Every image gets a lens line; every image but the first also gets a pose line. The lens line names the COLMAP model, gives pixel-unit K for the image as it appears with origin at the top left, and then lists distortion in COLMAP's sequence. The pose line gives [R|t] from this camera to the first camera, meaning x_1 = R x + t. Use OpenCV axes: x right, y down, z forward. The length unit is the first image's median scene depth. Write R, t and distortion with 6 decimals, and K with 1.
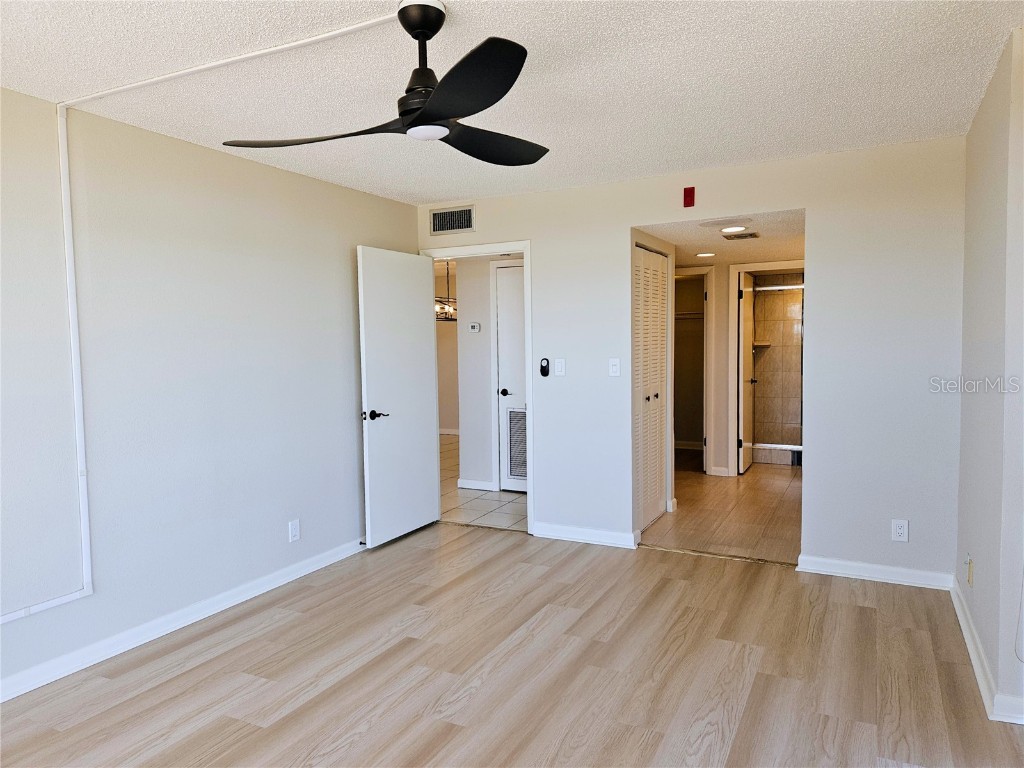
lens RADIAL K [[683.6, 0, 507.4], [0, 683.6, 378.7], [0, 0, 1]] dist [0.083184, -0.072898]
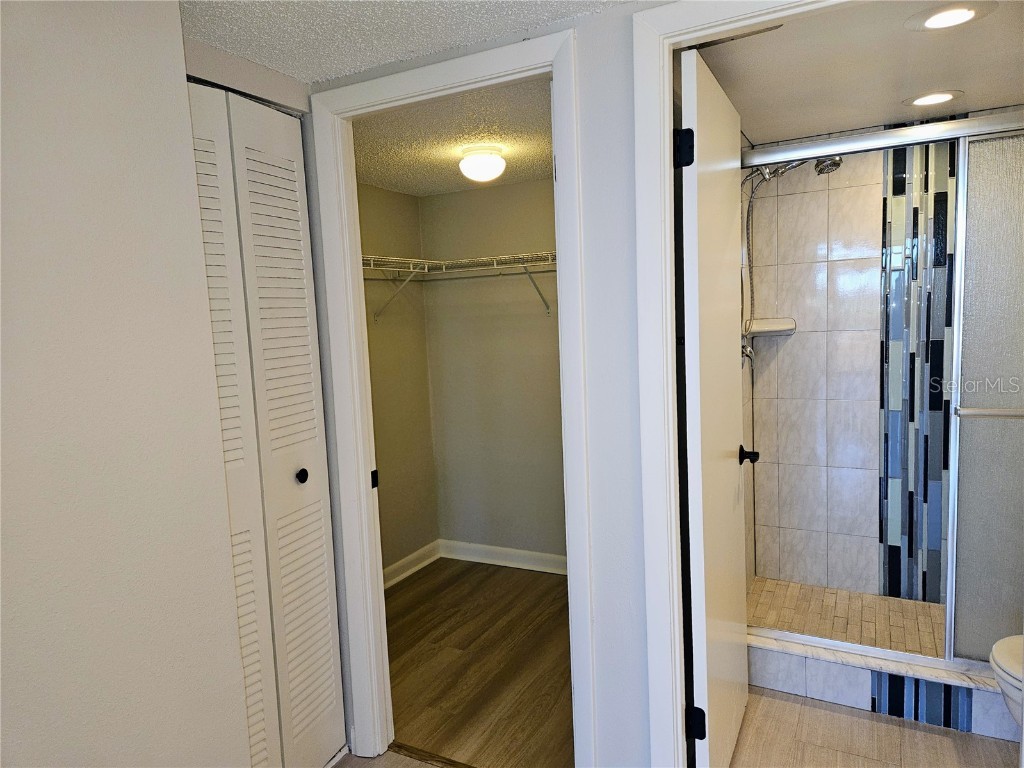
lens RADIAL K [[683.6, 0, 503.8], [0, 683.6, 384.9], [0, 0, 1]] dist [0.083184, -0.072898]
pose [[0.999325, -0.032479, -0.017171, 0.255153], [0.033304, 0.998187, 0.050131, -0.047880], [0.015511, -0.050669, 0.998595, 0.692963]]
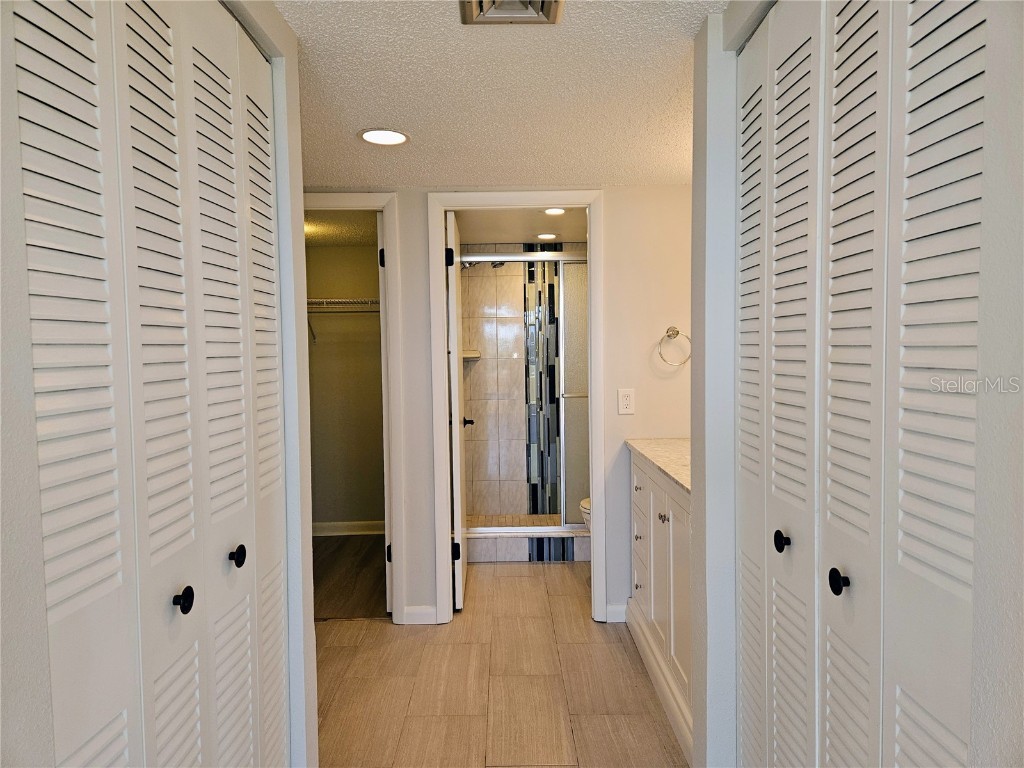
lens RADIAL K [[683.6, 0, 513.0], [0, 683.6, 382.5], [0, 0, 1]] dist [0.083184, -0.072898]
pose [[0.880077, -0.025336, 0.474155, 0.128408], [0.031145, 0.999505, -0.004401, -0.024995], [-0.473809, 0.018641, 0.880430, 0.498374]]
